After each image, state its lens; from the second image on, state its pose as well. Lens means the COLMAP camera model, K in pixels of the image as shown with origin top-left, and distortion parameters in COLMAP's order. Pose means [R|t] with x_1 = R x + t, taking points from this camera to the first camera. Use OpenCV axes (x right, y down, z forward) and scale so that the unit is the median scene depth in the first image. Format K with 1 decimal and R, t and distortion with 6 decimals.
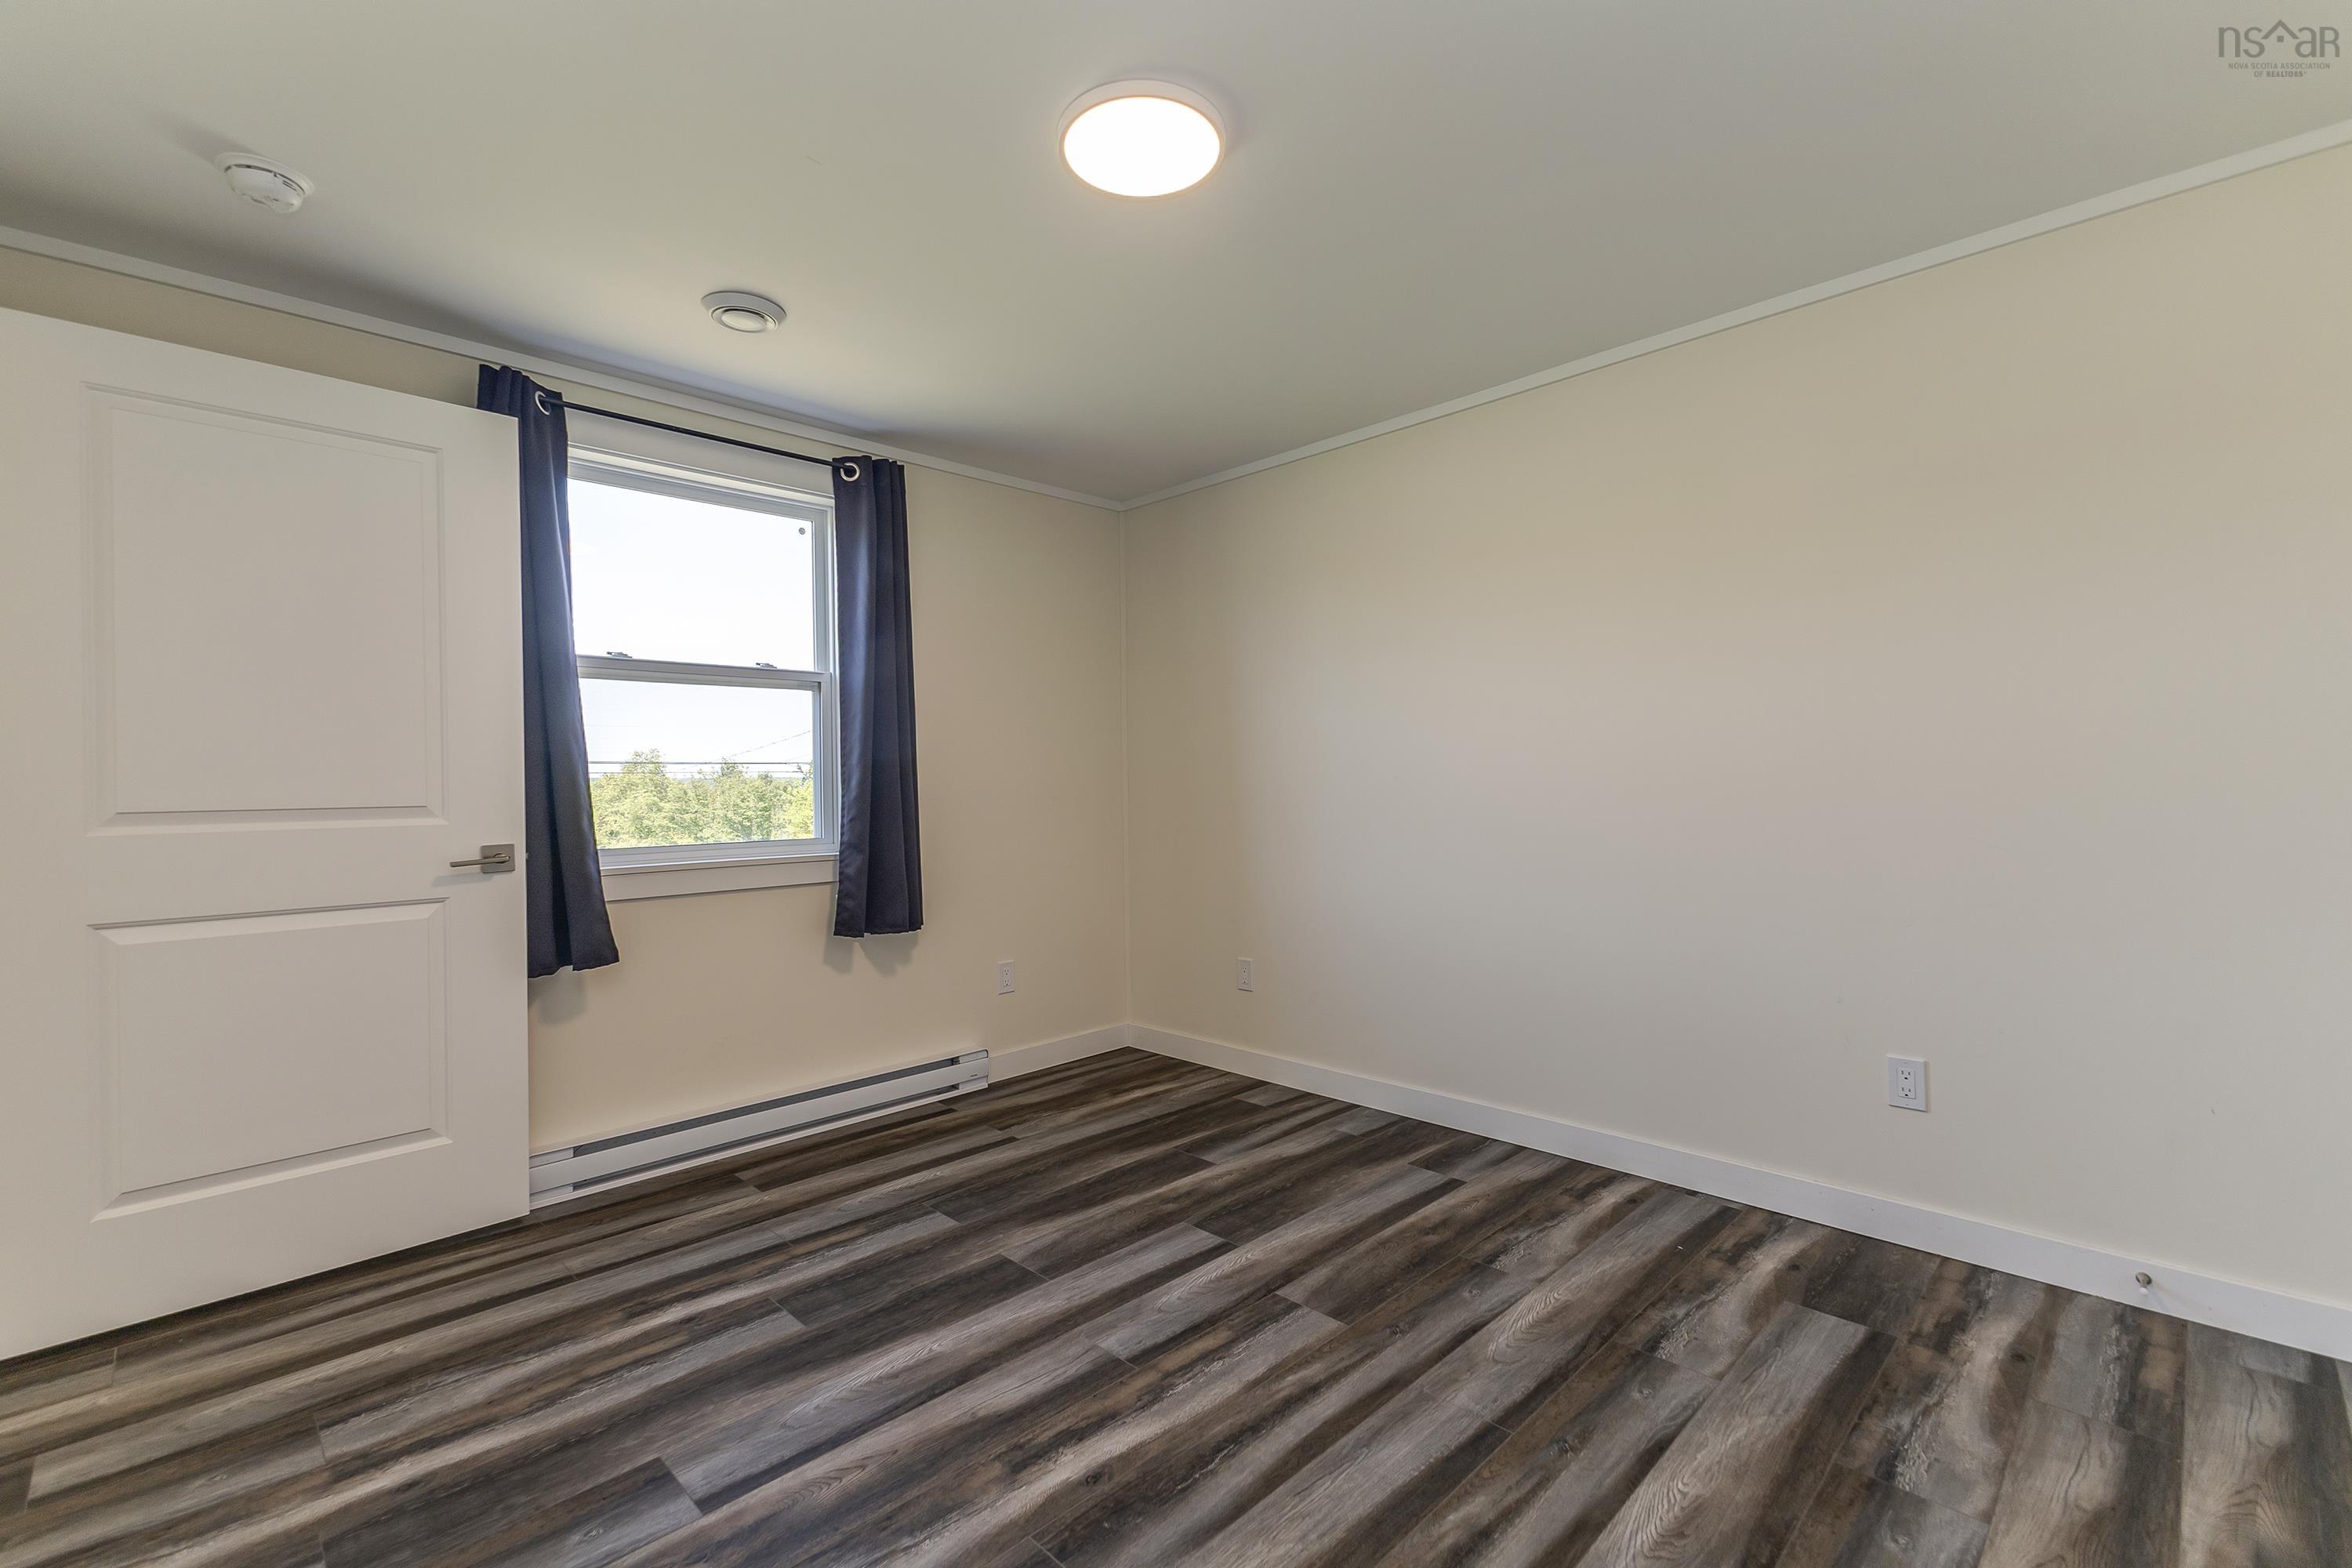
lens RADIAL K [[1020.6, 0, 1174.2], [0, 1020.6, 772.4], [0, 0, 1]] dist [0.011074, -0.000623]
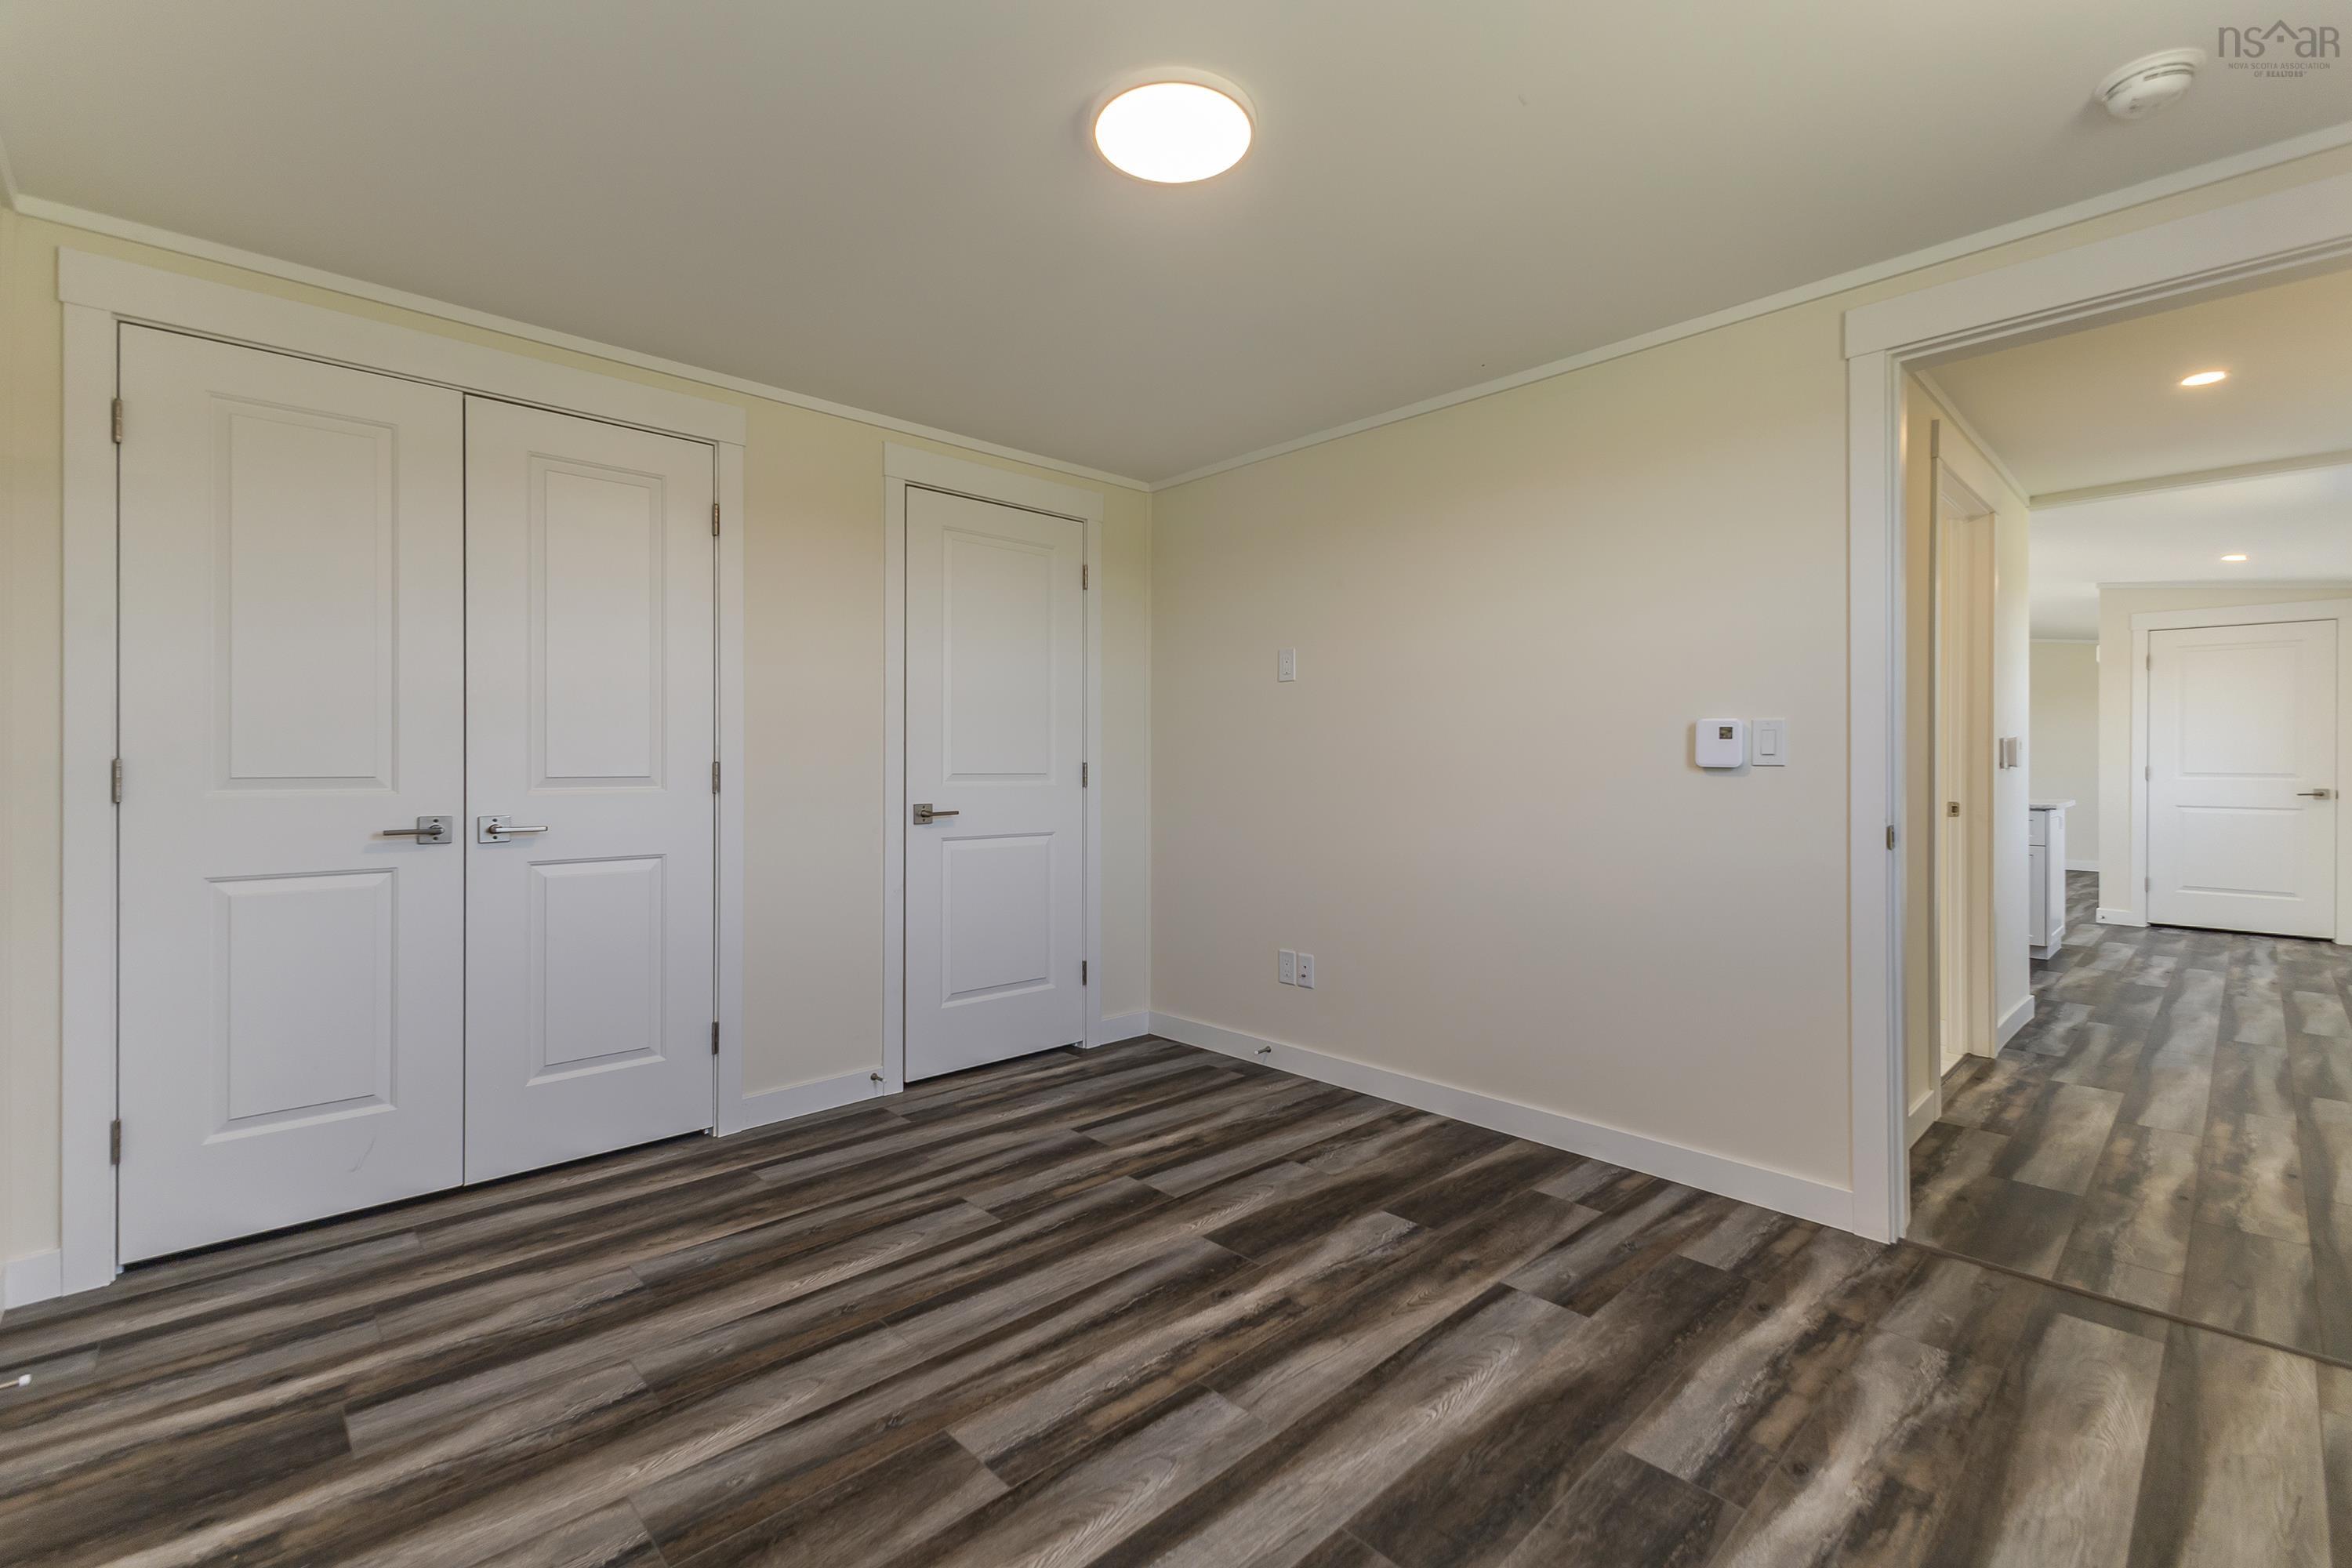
lens RADIAL K [[1020.6, 0, 1174.2], [0, 1020.6, 772.4], [0, 0, 1]] dist [0.011074, -0.000623]
pose [[-0.999607, 0.016421, 0.022731, -0.040202], [0.016299, 0.999852, -0.005526, 0.018453], [-0.022818, -0.005153, -0.999726, 1.750195]]
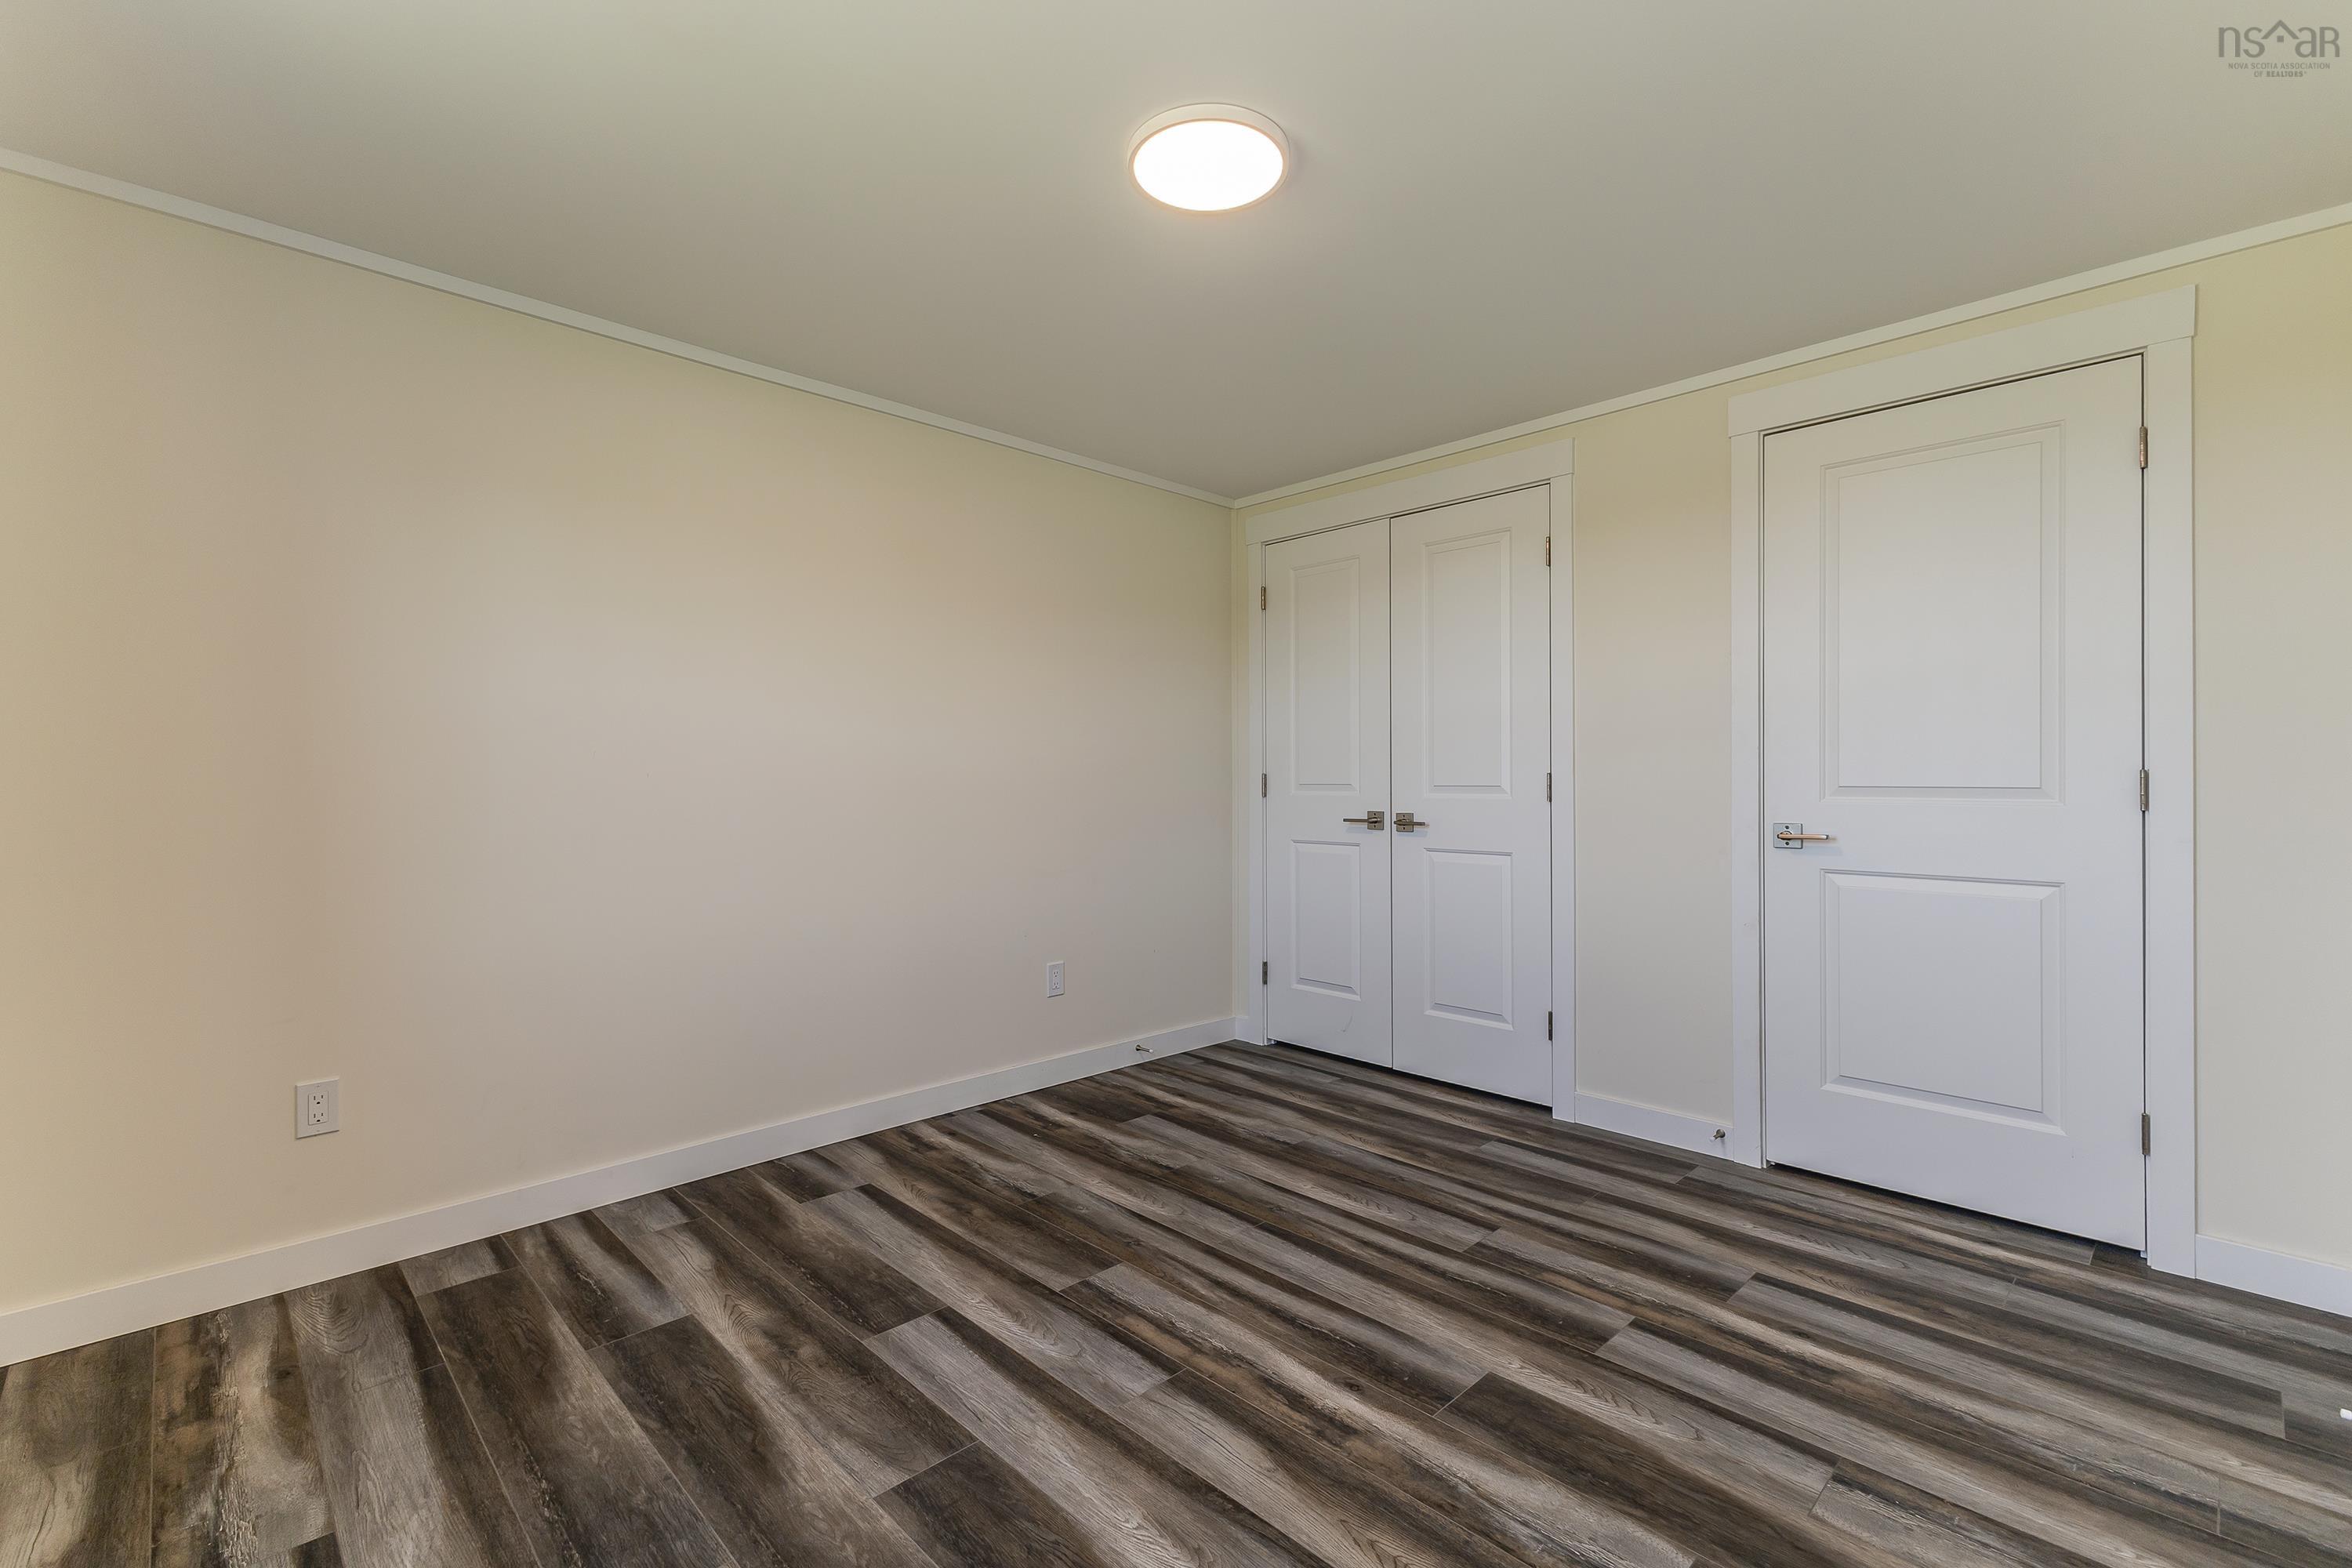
lens RADIAL K [[1020.6, 0, 1179.5], [0, 1020.6, 842.5], [0, 0, 1]] dist [0.012630, -0.000117]
pose [[0.002793, -0.047094, 0.998887, -0.897711], [-0.009635, 0.998843, 0.047119, 0.023350], [-0.999950, -0.009756, 0.002336, 0.903034]]
